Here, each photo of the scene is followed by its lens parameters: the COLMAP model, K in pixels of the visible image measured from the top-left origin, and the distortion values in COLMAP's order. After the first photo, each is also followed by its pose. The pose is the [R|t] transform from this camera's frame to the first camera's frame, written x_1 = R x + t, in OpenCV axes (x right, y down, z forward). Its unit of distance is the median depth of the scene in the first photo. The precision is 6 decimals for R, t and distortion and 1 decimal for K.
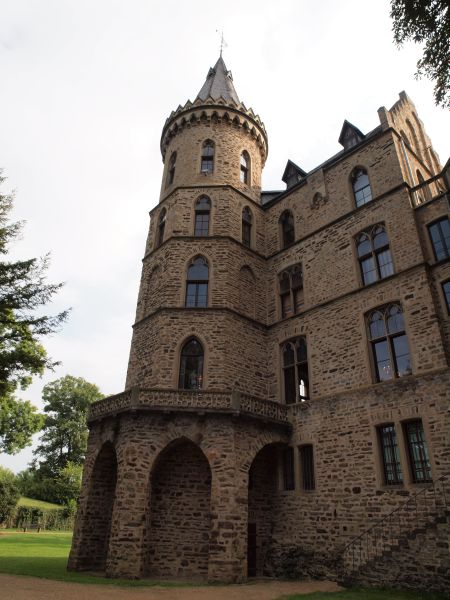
lens RADIAL K [[420.4, 0, 225.0], [0, 420.4, 300.0], [0, 0, 1]] dist [-0.133532, 0.103965]
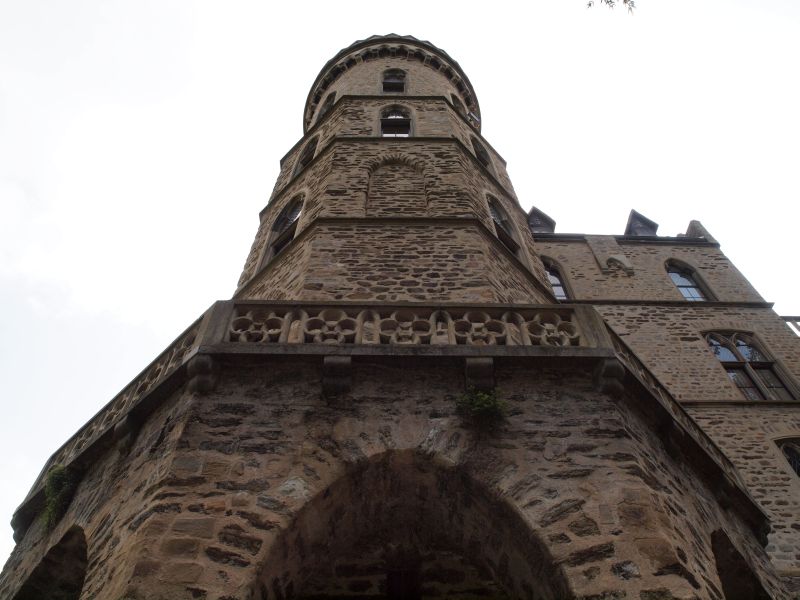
lens RADIAL K [[560.5, 0, 400.0], [0, 560.5, 300.0], [0, 0, 1]] dist [-0.133532, 0.103965]
pose [[0.643842, 0.586721, 0.491148, -0.796920], [-0.342861, 0.795063, -0.500321, 0.714717], [-0.684042, 0.153732, 0.713059, 1.336871]]
